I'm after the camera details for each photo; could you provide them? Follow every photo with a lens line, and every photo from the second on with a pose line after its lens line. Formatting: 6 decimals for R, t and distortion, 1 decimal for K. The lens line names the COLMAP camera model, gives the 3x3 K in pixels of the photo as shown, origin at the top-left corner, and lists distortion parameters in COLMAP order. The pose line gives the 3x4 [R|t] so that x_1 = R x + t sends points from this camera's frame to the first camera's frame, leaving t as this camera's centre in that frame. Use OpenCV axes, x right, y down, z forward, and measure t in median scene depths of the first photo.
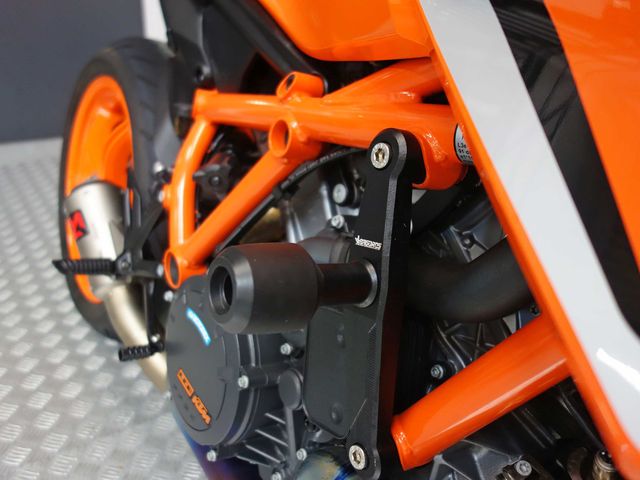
lens RADIAL K [[563.9, 0, 318.4], [0, 563.9, 238.9], [0, 0, 1]] dist [-0.004128, 0.022253]
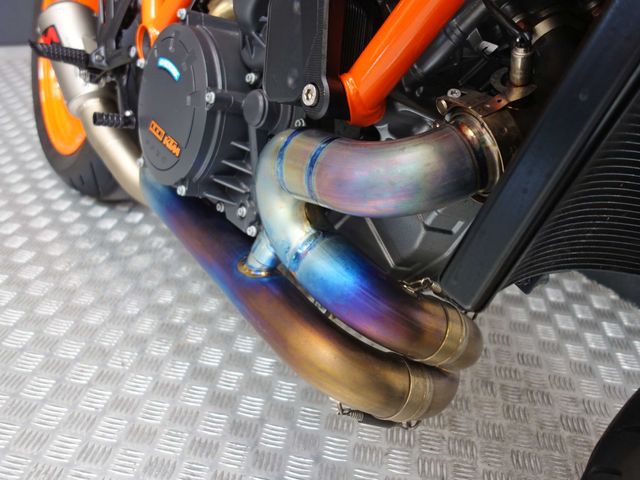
lens RADIAL K [[563.9, 0, 320.5], [0, 563.9, 240.0], [0, 0, 1]] dist [-0.004128, 0.022253]
pose [[0.998993, 0.013453, 0.042811, 0.031160], [-0.015840, 0.998309, 0.055927, 0.403736], [-0.041987, -0.056548, 0.997517, -0.090353]]
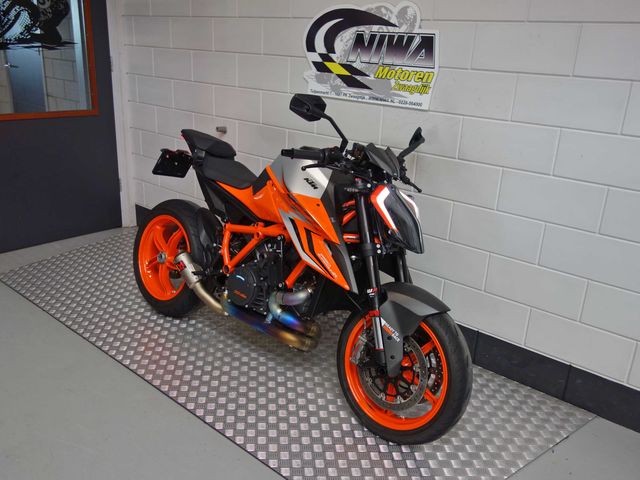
lens RADIAL K [[563.9, 0, 319.5], [0, 563.9, 242.7], [0, 0, 1]] dist [-0.004128, 0.022253]
pose [[0.968629, -0.086340, 0.233032, -0.613206], [0.114434, 0.987340, -0.109840, 0.434420], [-0.220598, 0.133061, 0.966246, -3.454143]]
